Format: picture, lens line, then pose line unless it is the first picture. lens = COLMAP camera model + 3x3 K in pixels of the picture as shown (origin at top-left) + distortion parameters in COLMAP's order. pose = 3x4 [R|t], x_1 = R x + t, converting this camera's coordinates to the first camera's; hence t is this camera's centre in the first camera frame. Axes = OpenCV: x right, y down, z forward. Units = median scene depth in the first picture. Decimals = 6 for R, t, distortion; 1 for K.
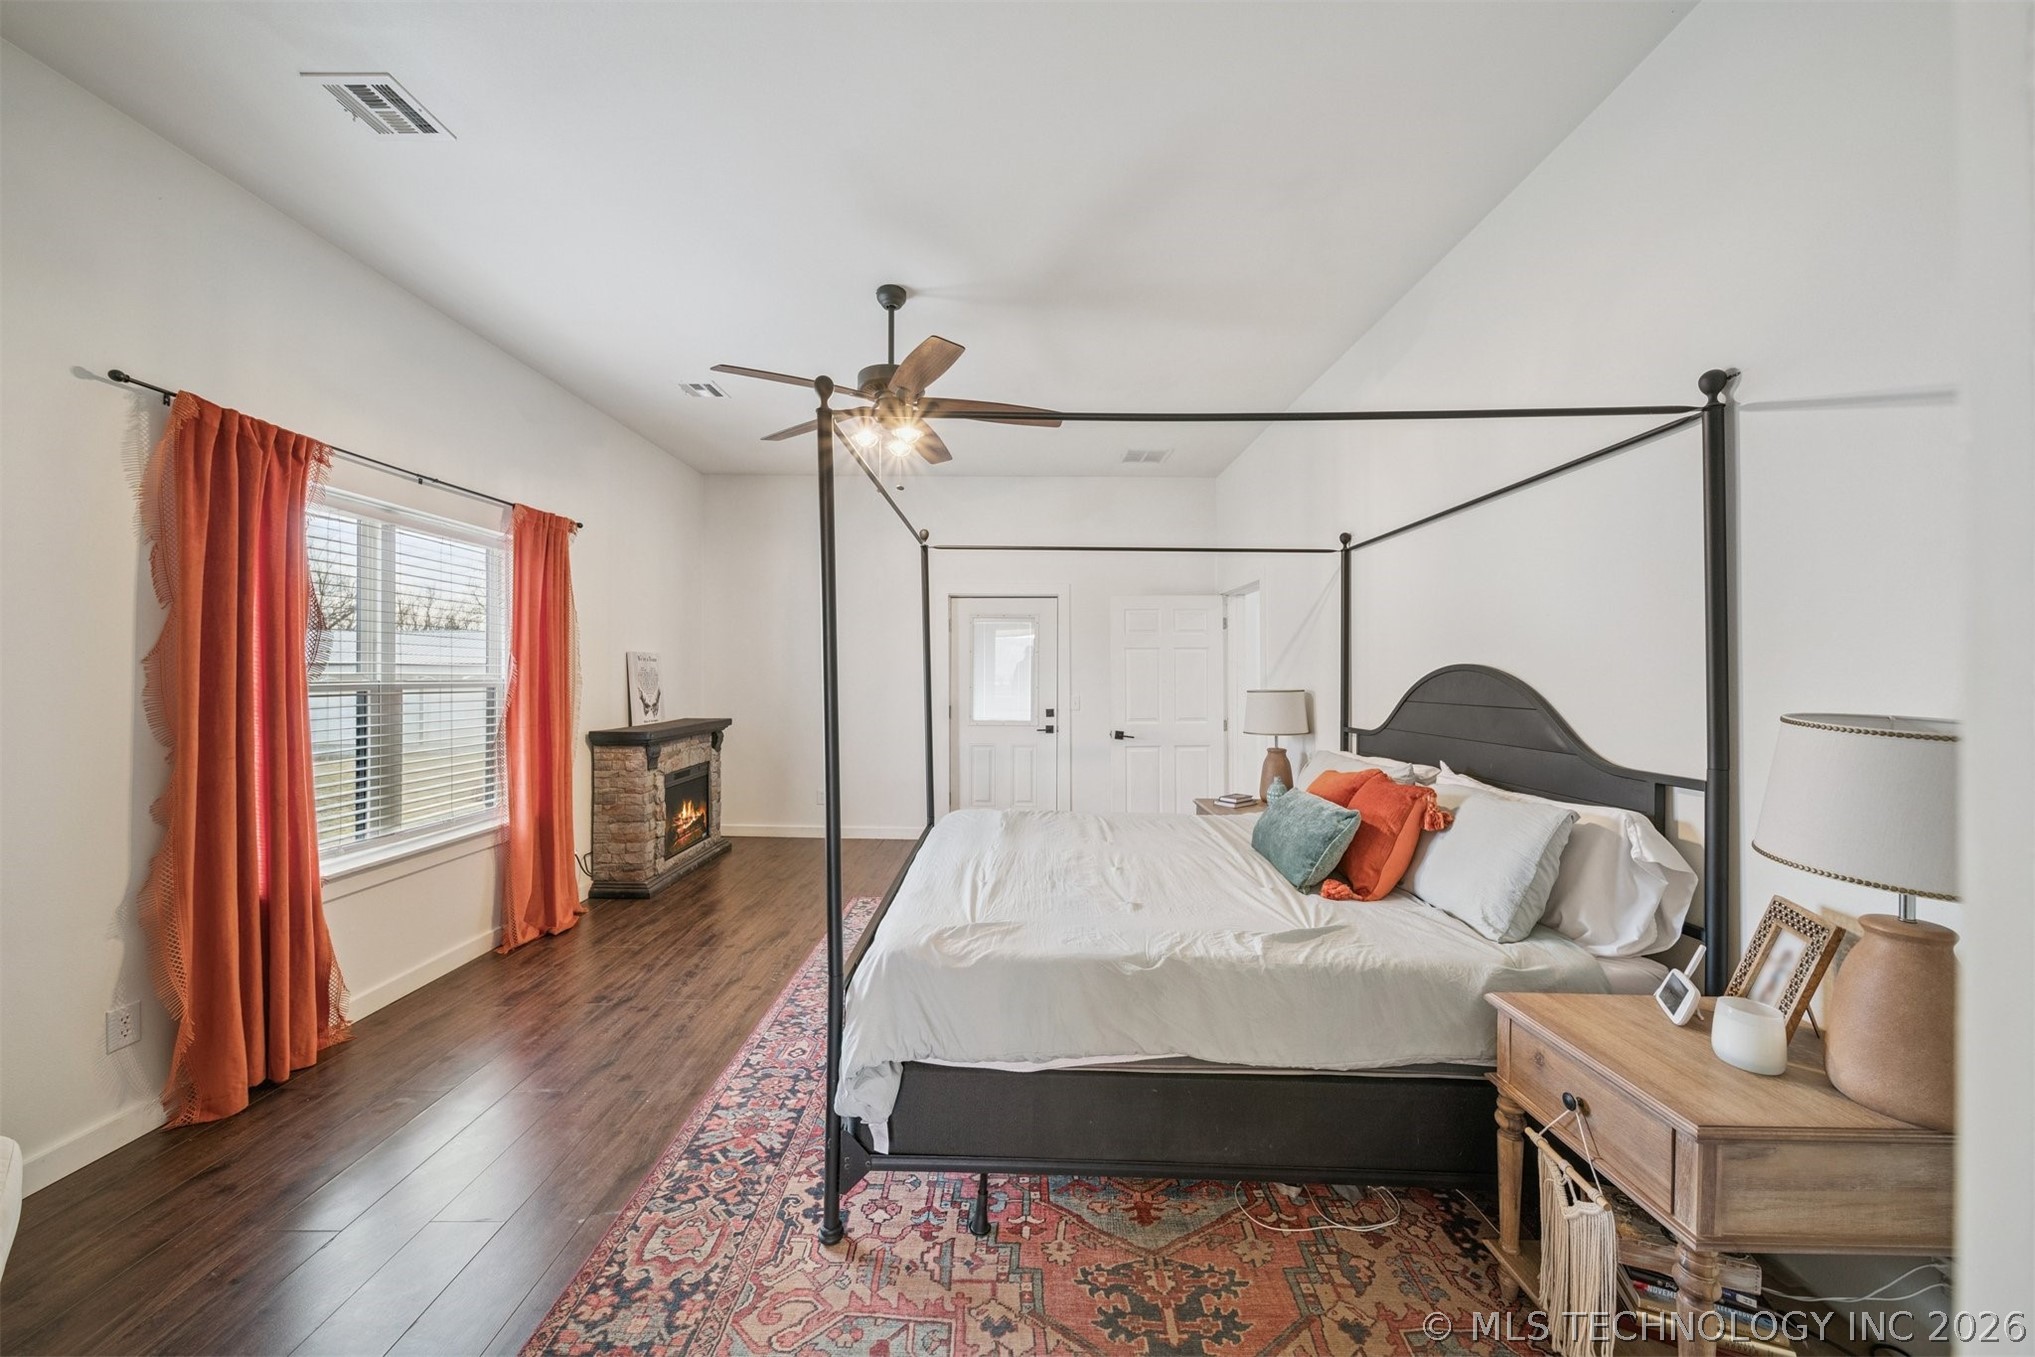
lens RADIAL K [[717.5, 0, 1001.8], [0, 717.5, 663.2], [0, 0, 1]] dist [-0.000762, -0.000523]
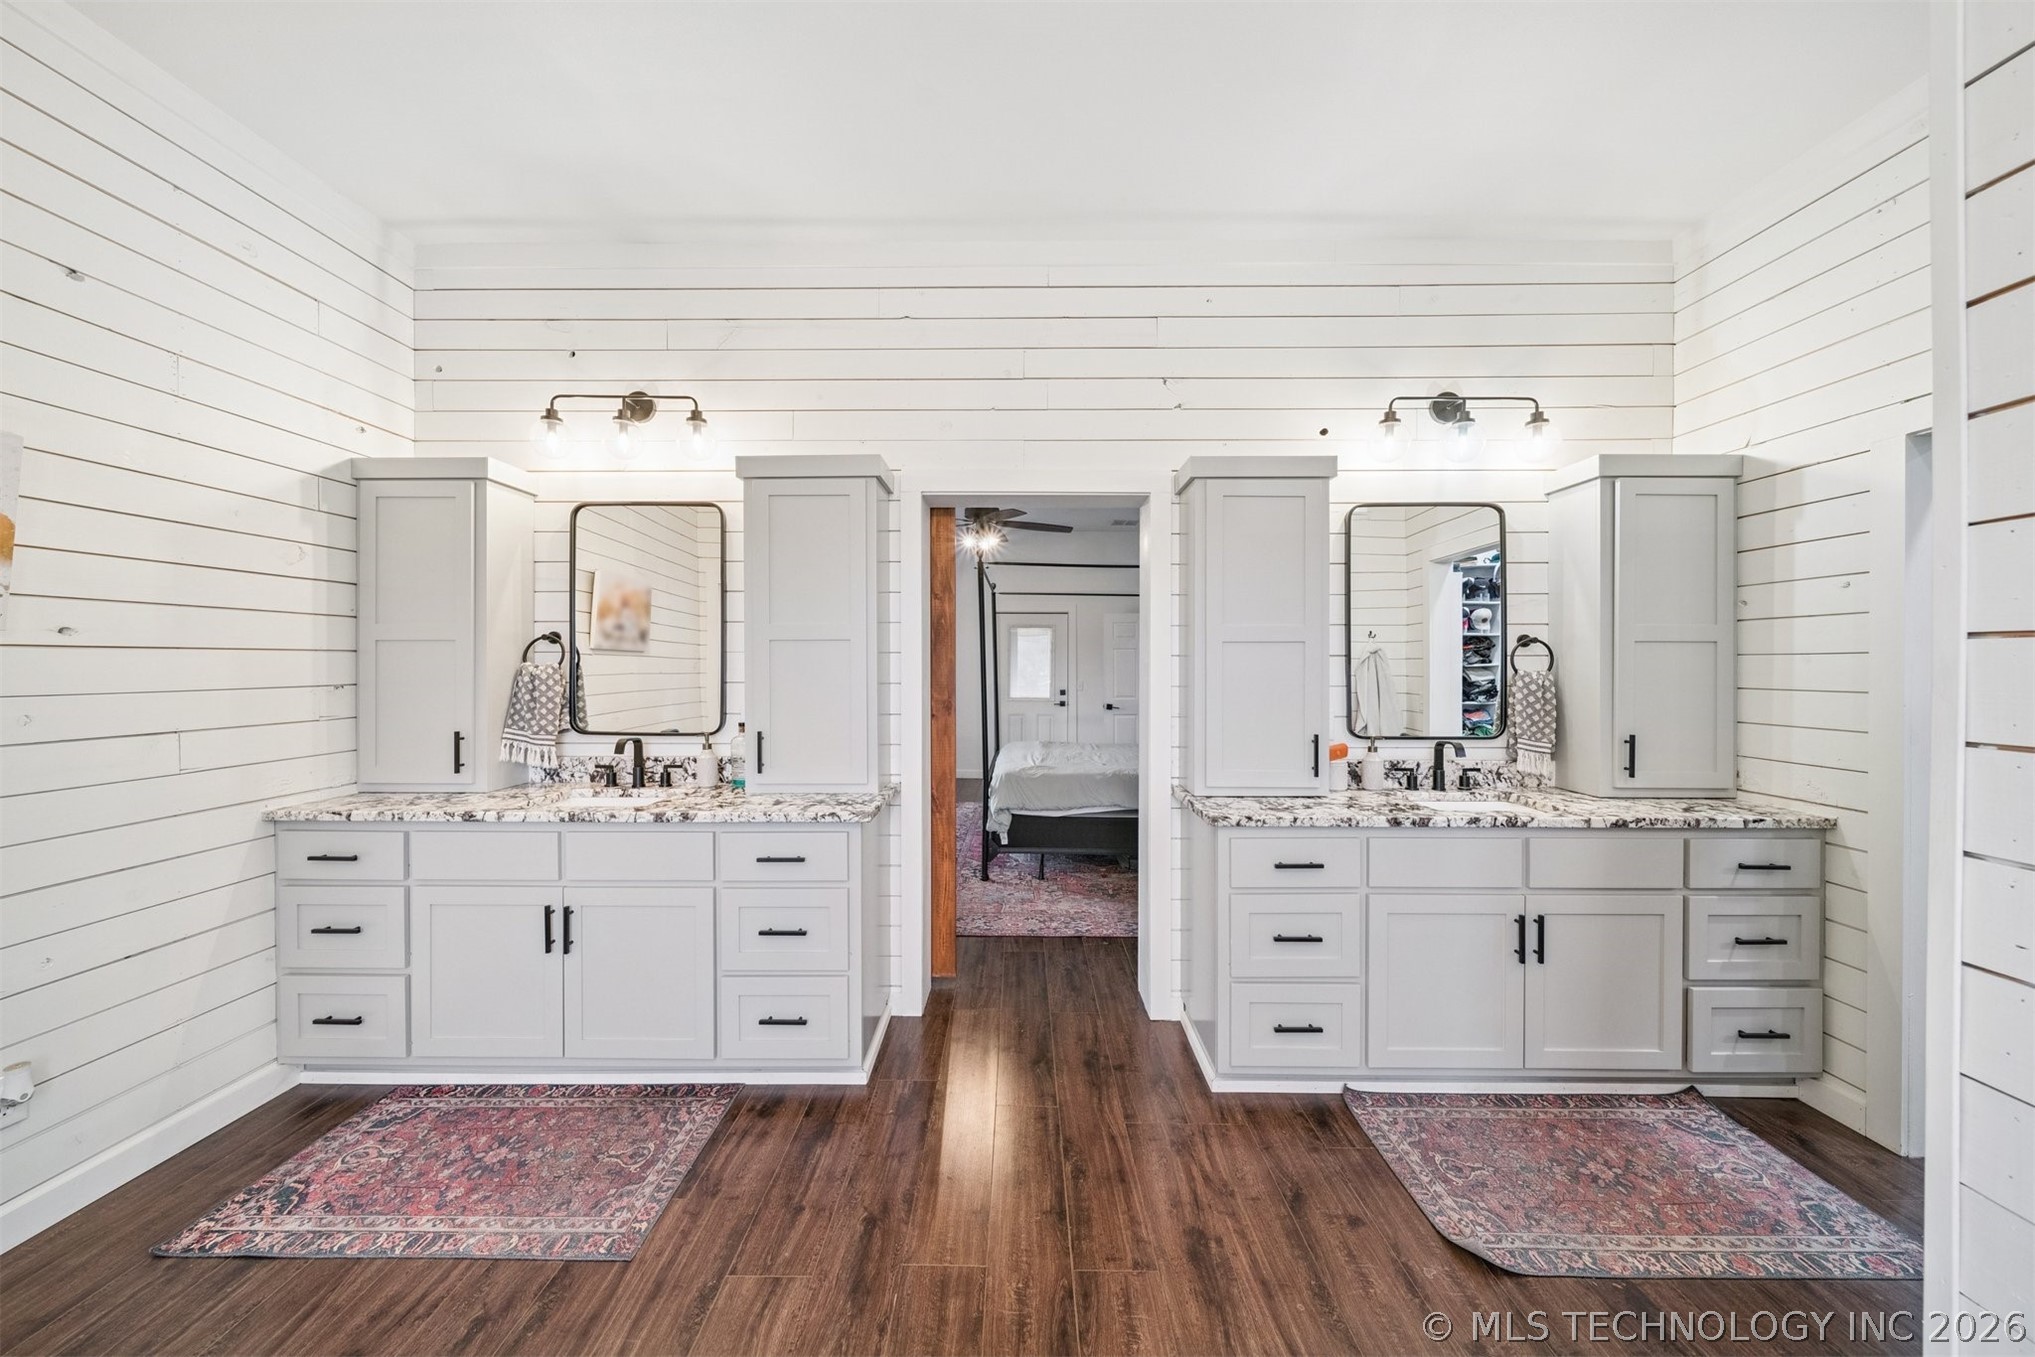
lens RADIAL K [[717.5, 0, 1001.8], [0, 717.5, 663.2], [0, 0, 1]] dist [-0.000762, -0.000523]
pose [[0.999939, 0.007522, -0.008119, -0.154561], [-0.007463, 0.999945, 0.007365, -0.003129], [0.008174, -0.007304, 0.999940, -1.567141]]
